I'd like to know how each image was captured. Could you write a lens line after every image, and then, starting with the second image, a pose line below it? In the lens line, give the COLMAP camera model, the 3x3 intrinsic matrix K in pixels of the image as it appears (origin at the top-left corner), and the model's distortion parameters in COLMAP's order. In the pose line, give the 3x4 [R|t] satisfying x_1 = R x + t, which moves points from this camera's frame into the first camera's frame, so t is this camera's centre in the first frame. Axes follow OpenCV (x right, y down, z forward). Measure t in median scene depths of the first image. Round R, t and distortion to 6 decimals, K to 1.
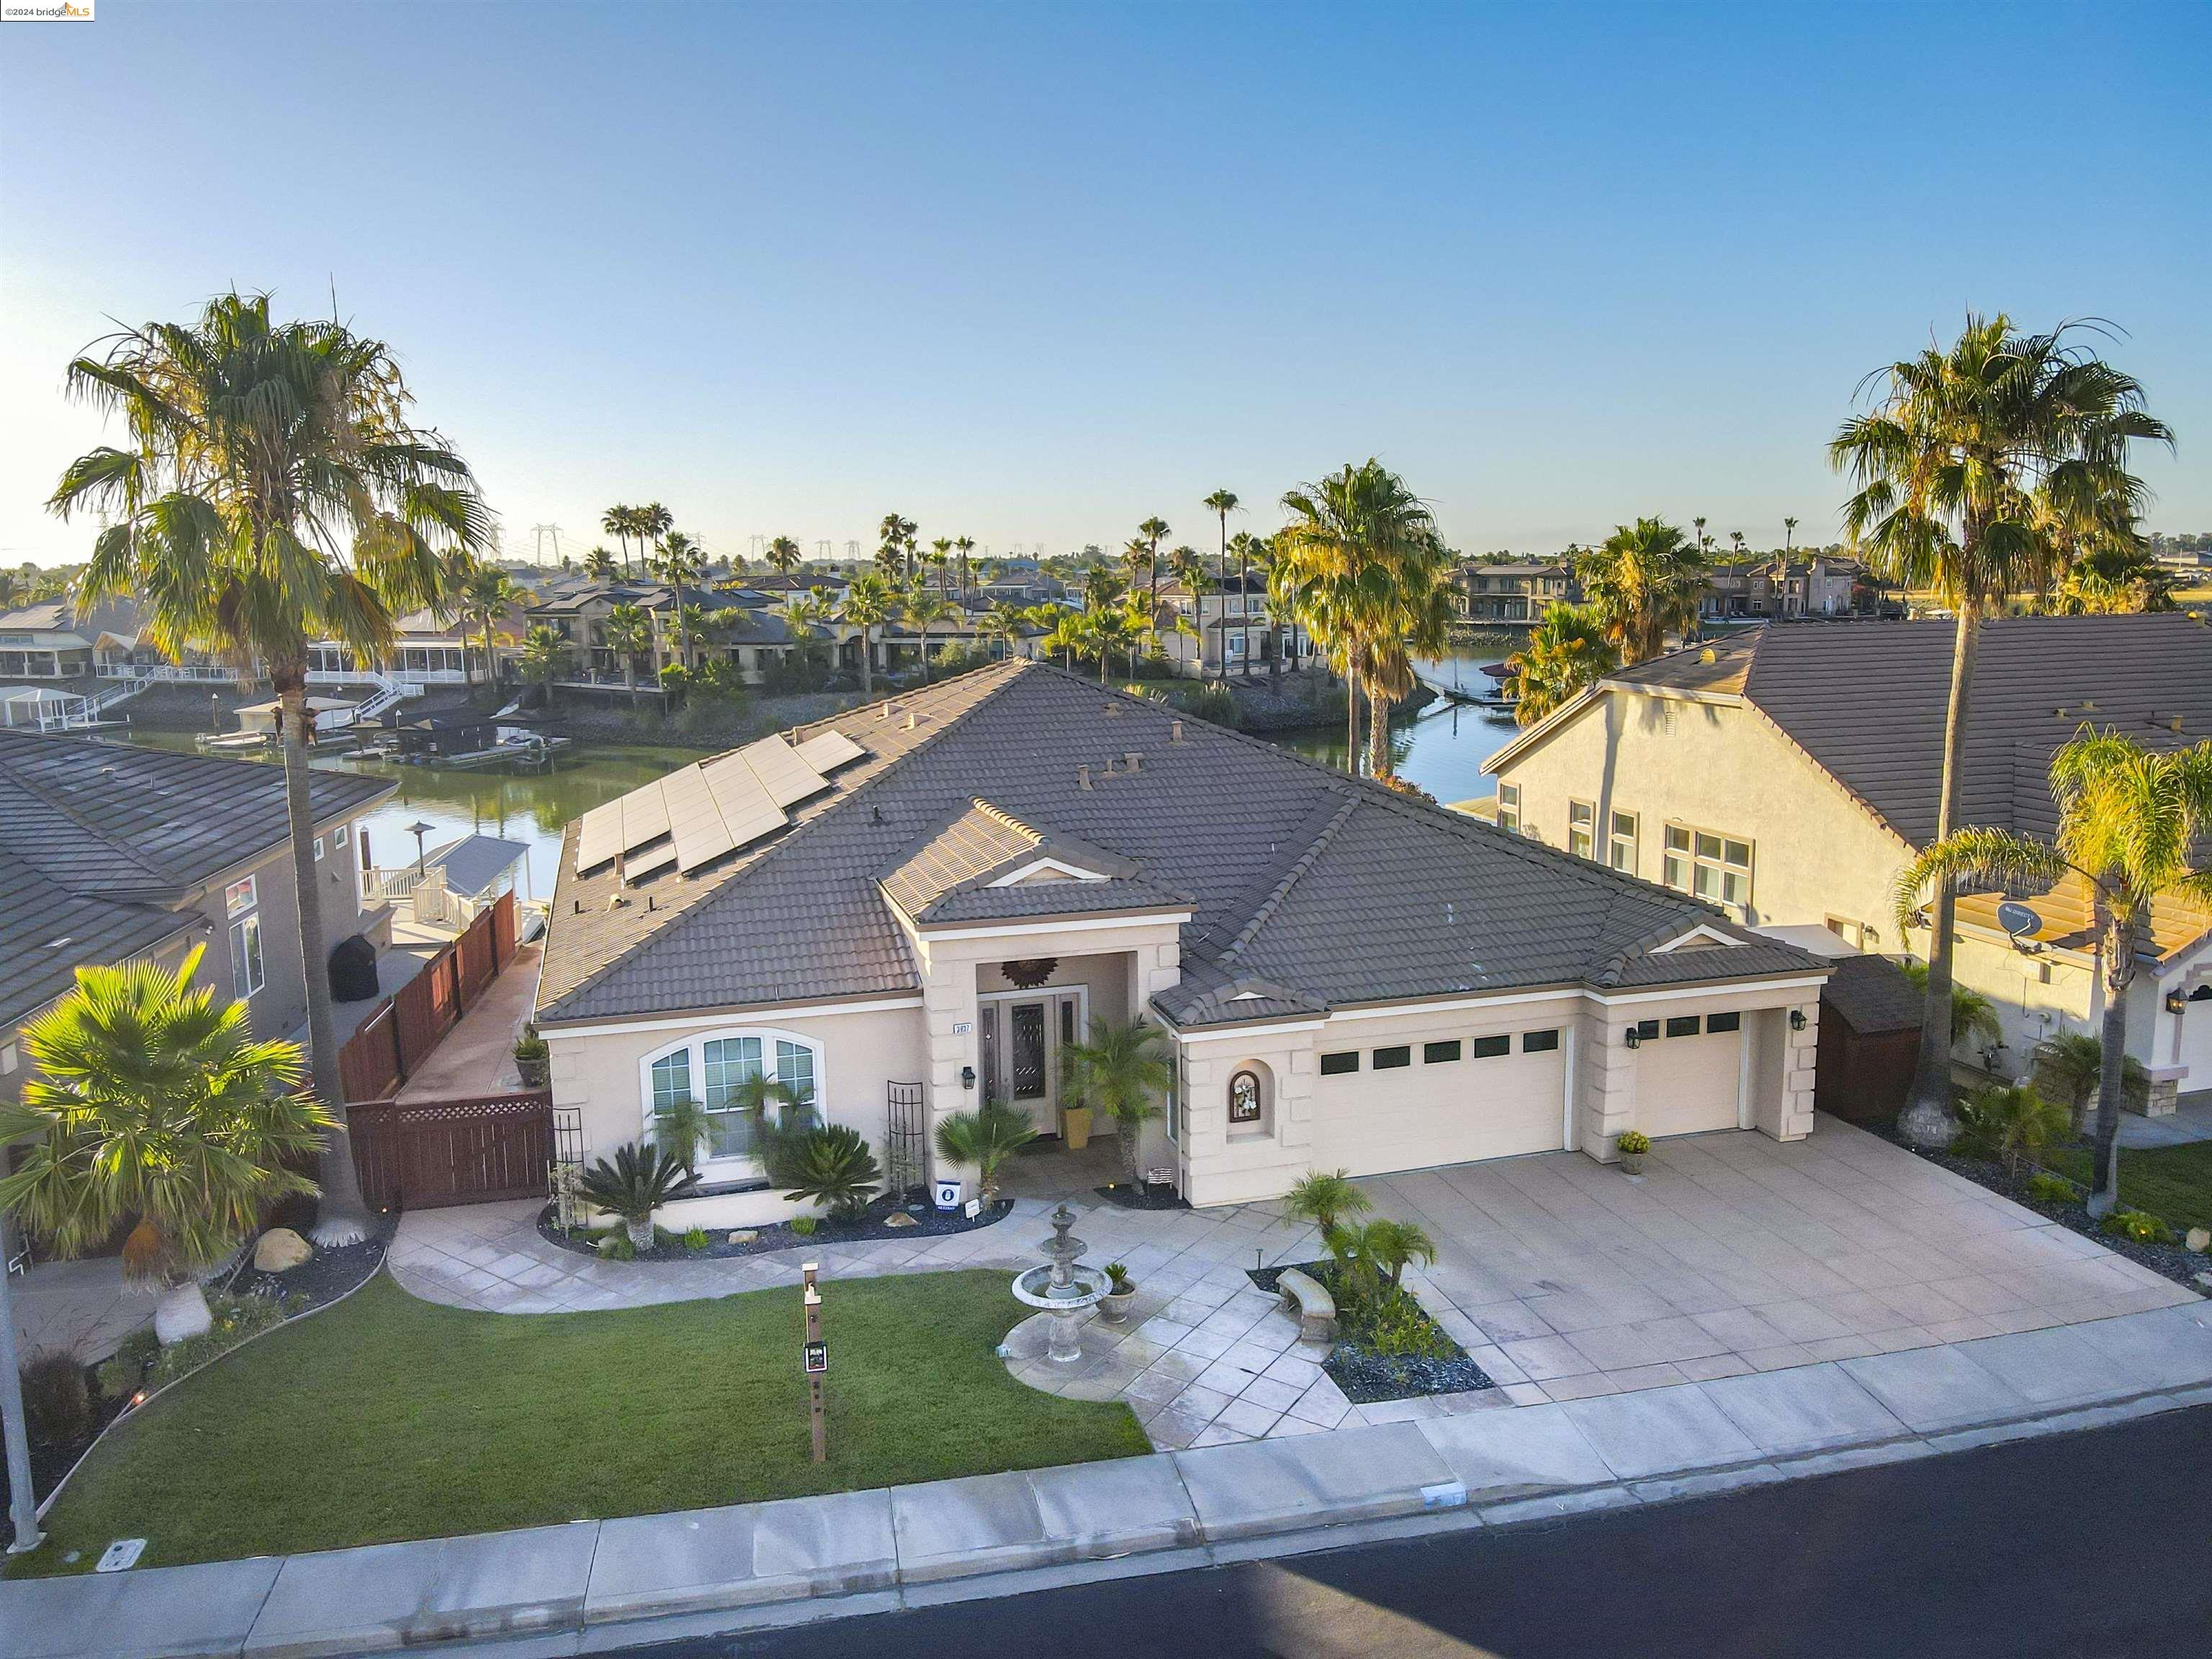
lens RADIAL K [[1623.9, 0, 1106.0], [0, 1623.9, 829.5], [0, 0, 1]] dist [0.010280, 0.003980]
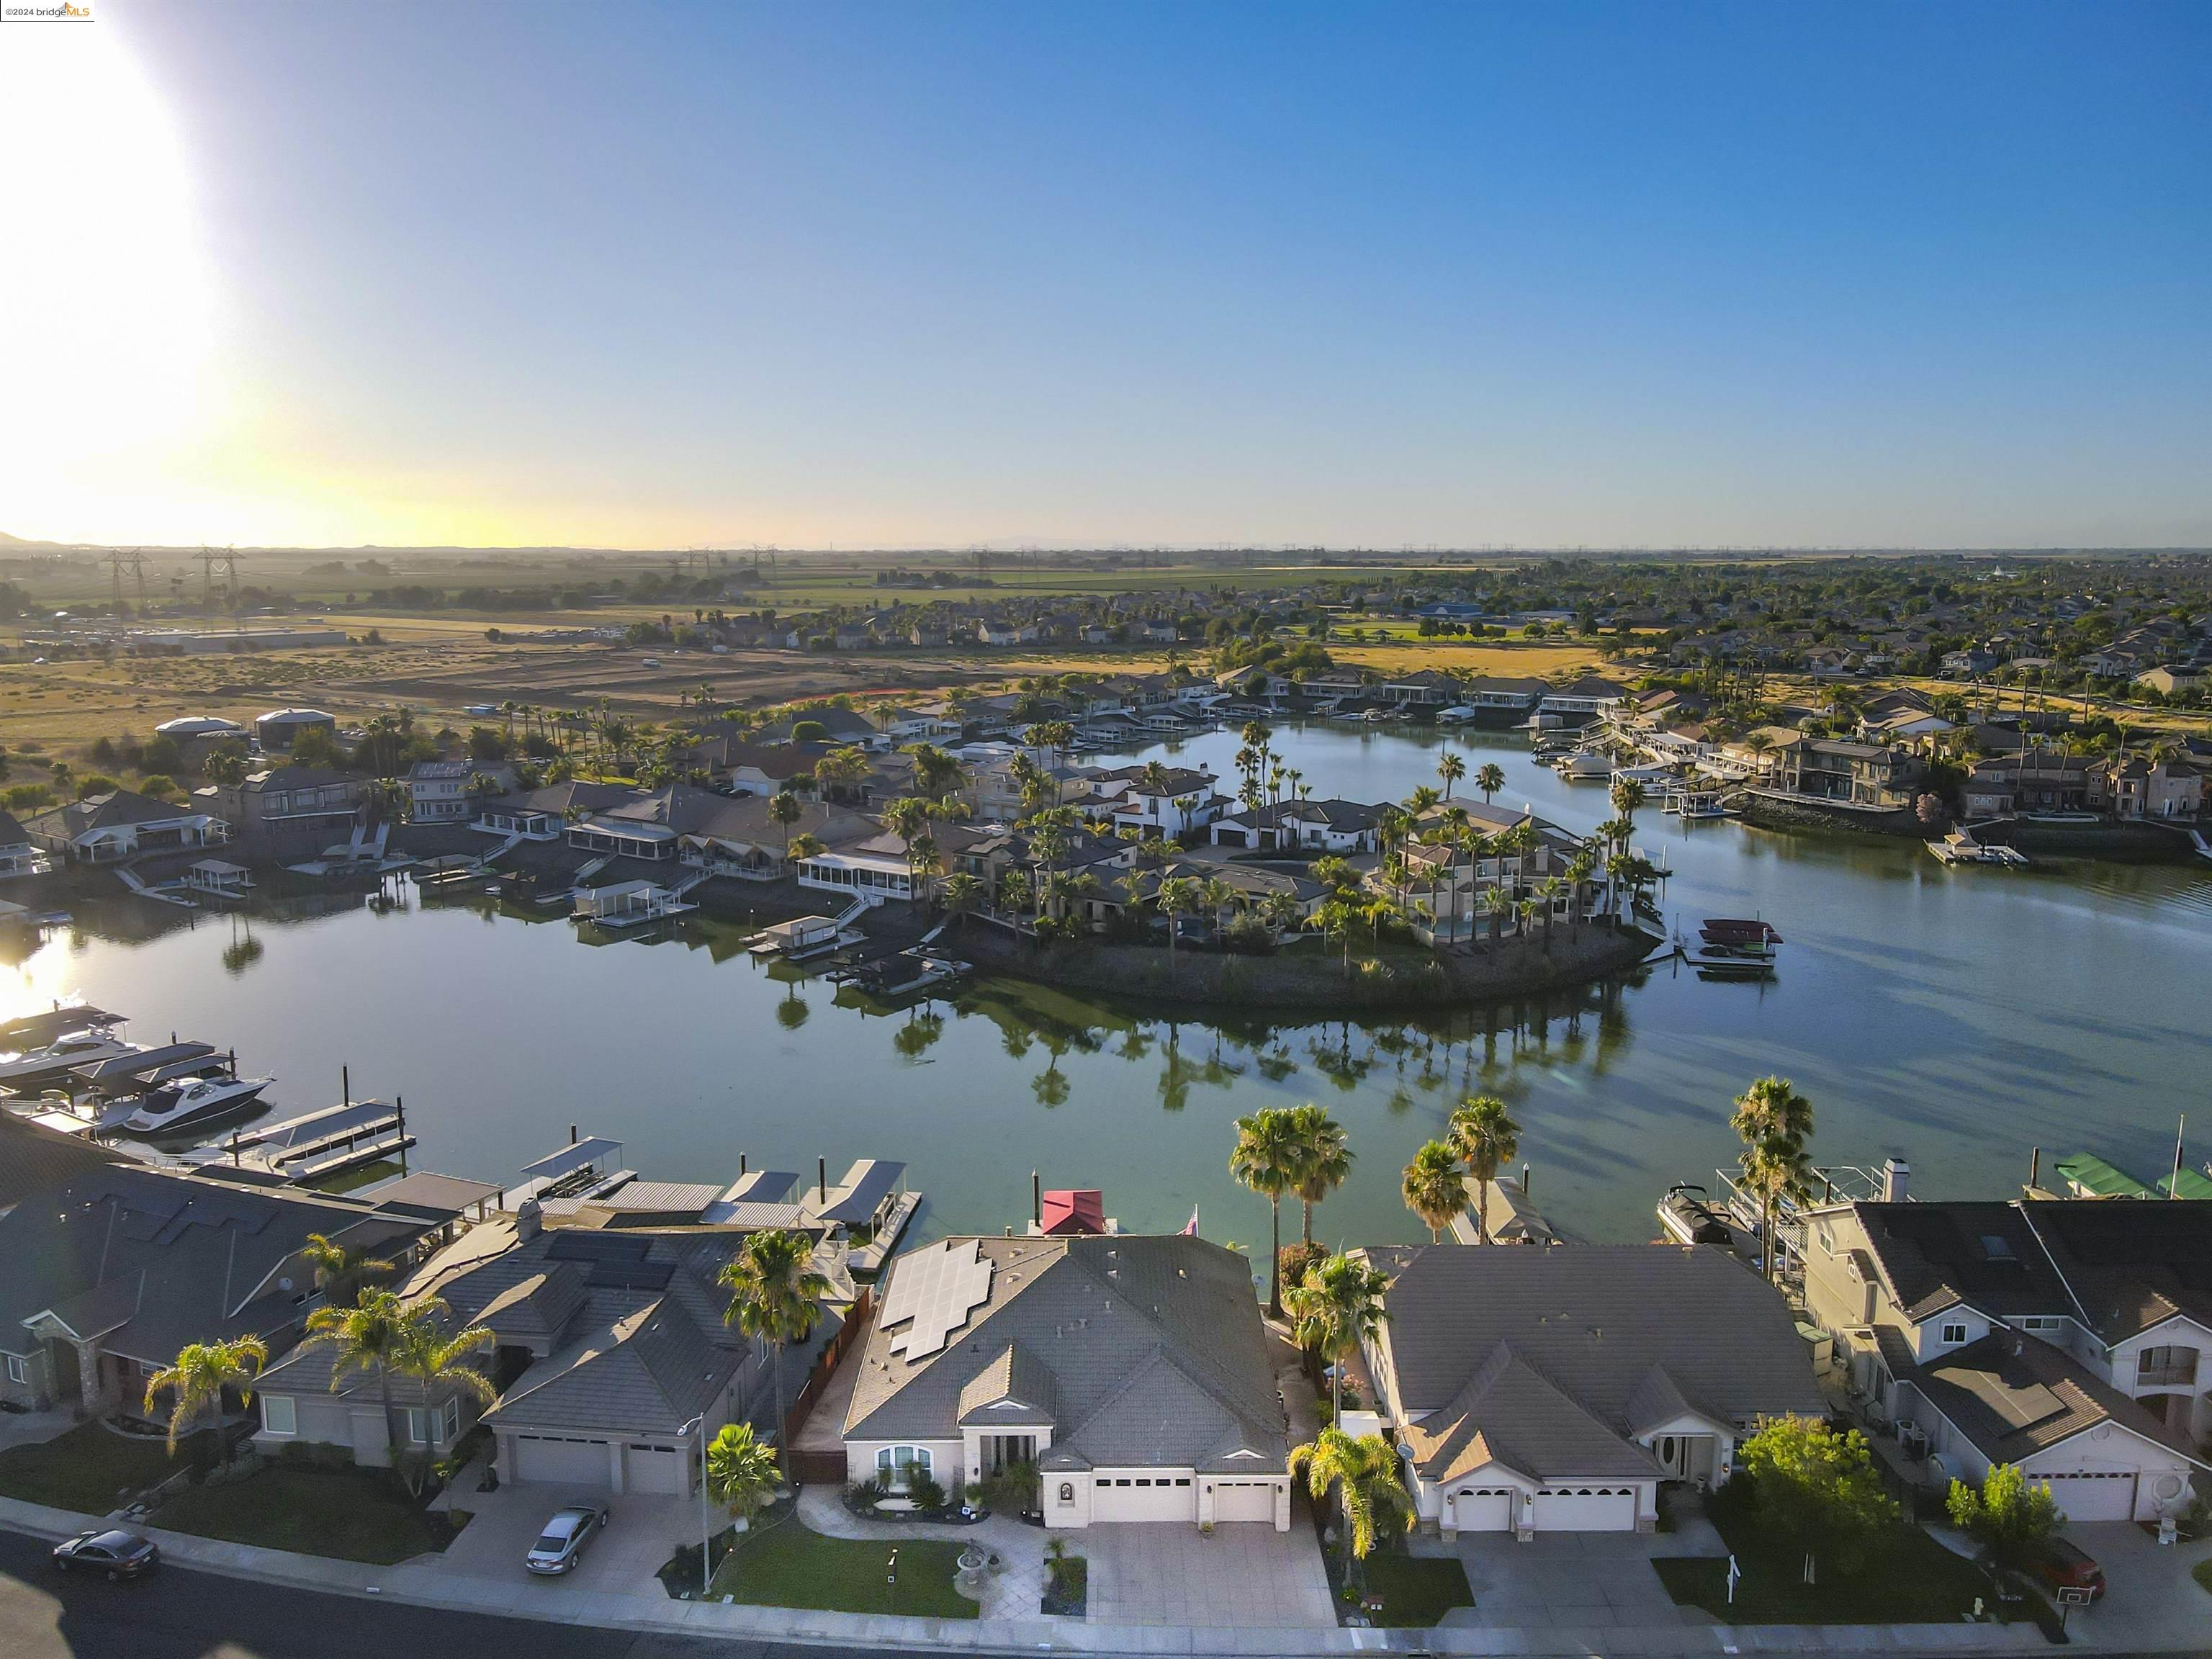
lens RADIAL K [[1628.5, 0, 1106.0], [0, 1628.5, 829.5], [0, 0, 1]] dist [-0.015871, 0.058676]
pose [[0.959424, 0.058652, -0.275801, 0.904681], [-0.055574, 0.998274, 0.018968, -1.102095], [0.276437, -0.002871, 0.961028, -1.820596]]
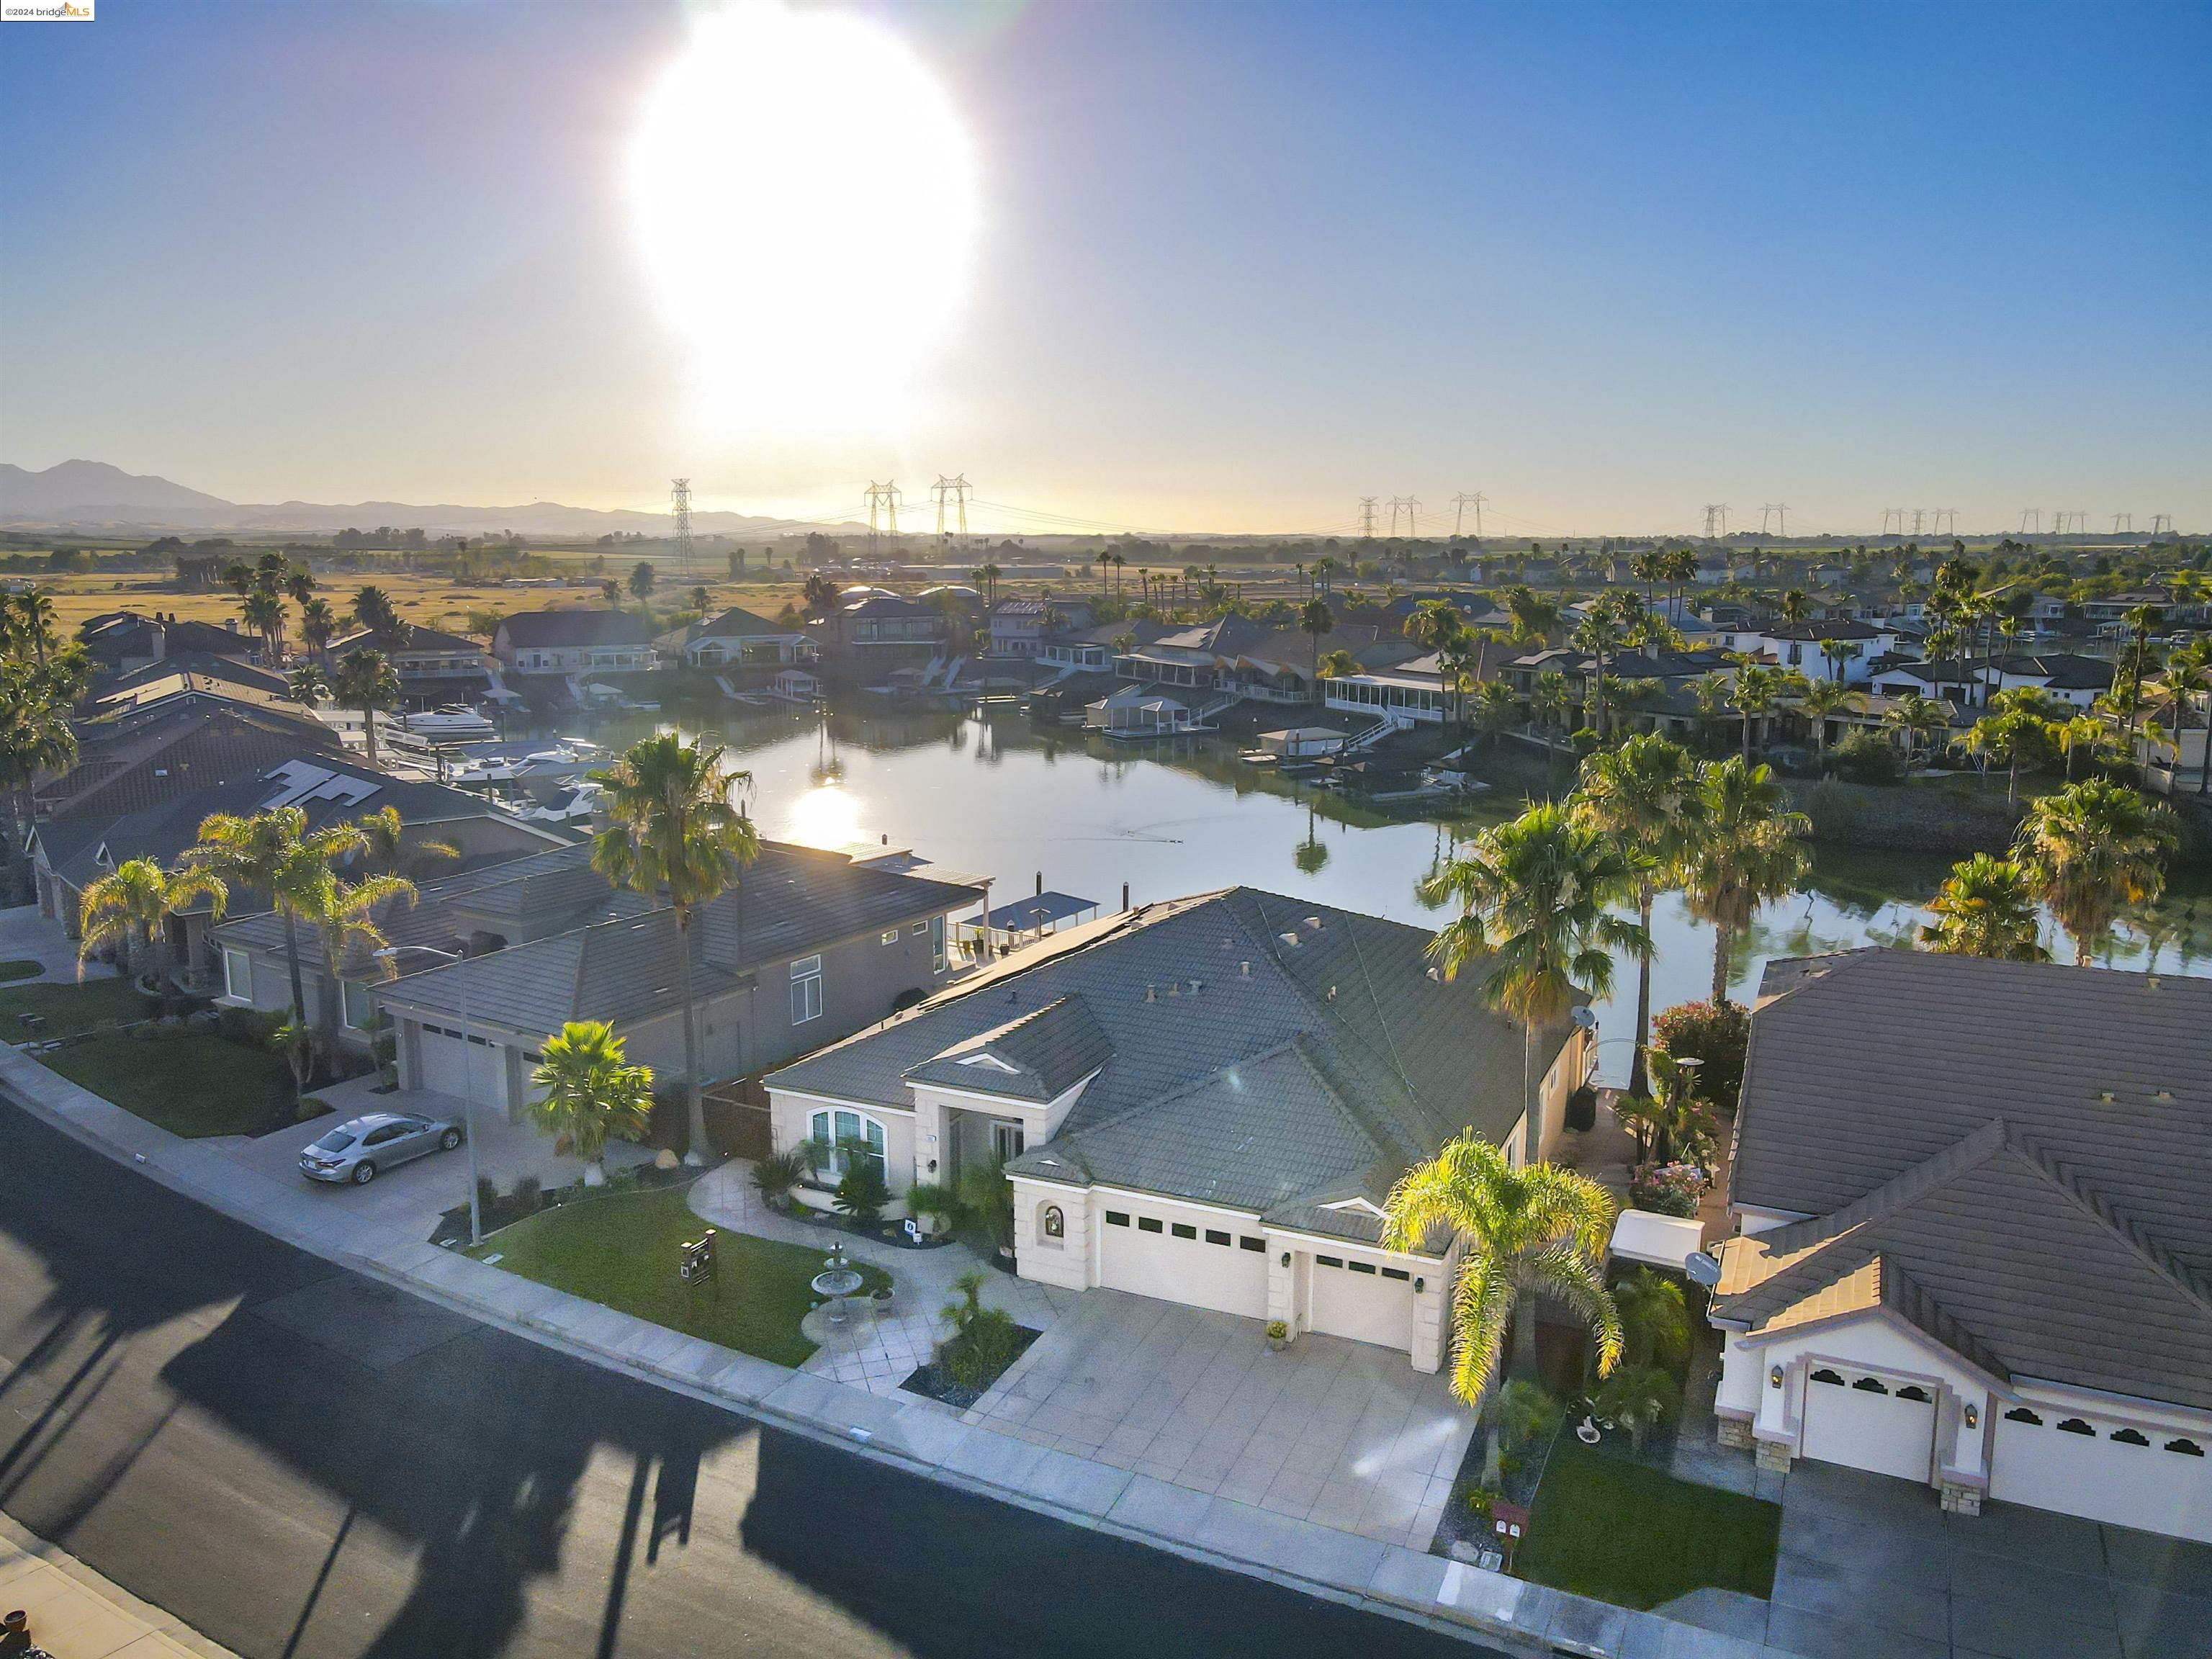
lens RADIAL K [[1628.5, 0, 1106.0], [0, 1628.5, 829.5], [0, 0, 1]] dist [-0.015871, 0.058676]
pose [[0.746424, 0.128765, -0.652894, 1.169224], [-0.116052, 0.991255, 0.062820, -0.345791], [0.655273, 0.028880, 0.754840, -0.230974]]
